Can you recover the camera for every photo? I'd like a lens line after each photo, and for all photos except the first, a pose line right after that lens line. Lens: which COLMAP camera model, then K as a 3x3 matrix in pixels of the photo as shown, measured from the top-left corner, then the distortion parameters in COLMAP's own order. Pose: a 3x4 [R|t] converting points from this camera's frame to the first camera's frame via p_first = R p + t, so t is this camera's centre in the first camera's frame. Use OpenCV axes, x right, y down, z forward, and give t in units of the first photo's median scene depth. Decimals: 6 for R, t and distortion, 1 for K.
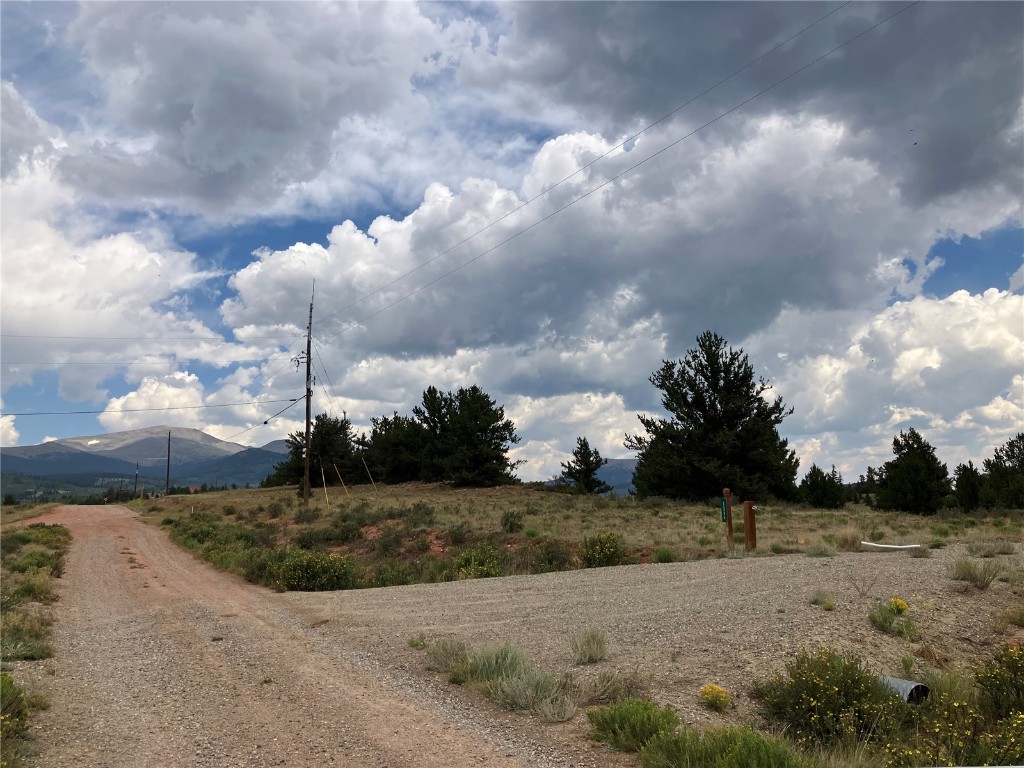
lens RADIAL K [[803.6, 0, 509.9], [0, 803.6, 370.7], [0, 0, 1]] dist [0.000982, -0.003473]
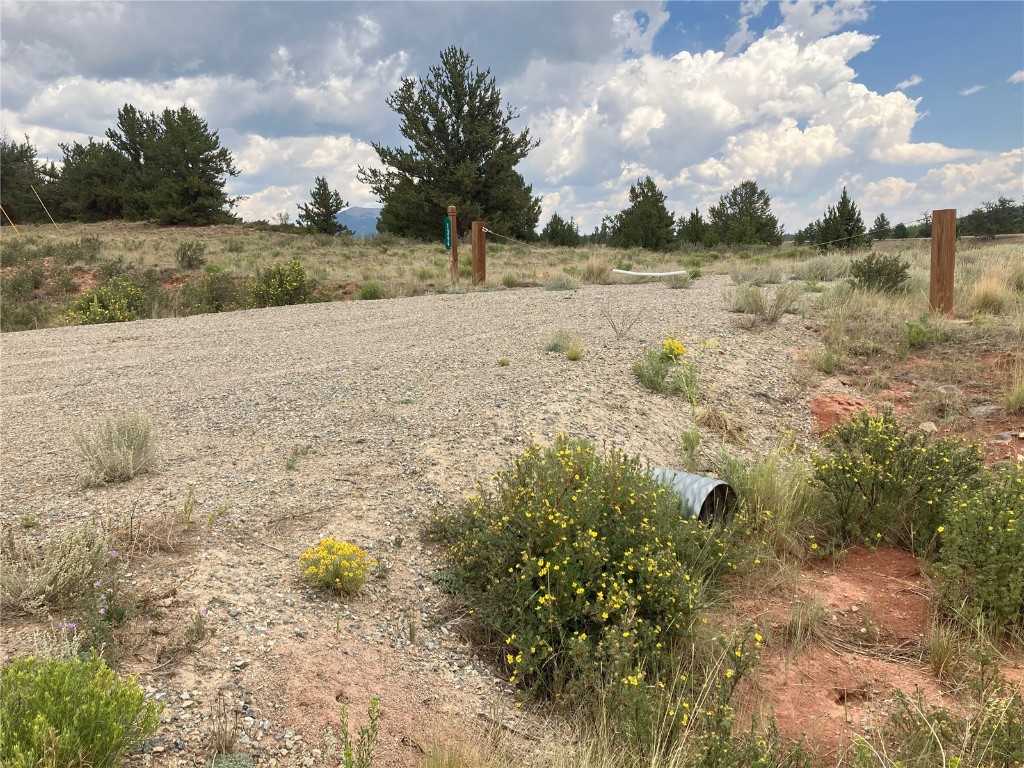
lens RADIAL K [[803.6, 0, 509.9], [0, 803.6, 370.7], [0, 0, 1]] dist [0.000982, -0.003473]
pose [[0.953709, -0.037874, 0.298335, 0.034392], [-0.054654, 0.953689, 0.295788, 0.026318], [-0.295722, -0.298401, 0.907472, 0.094782]]
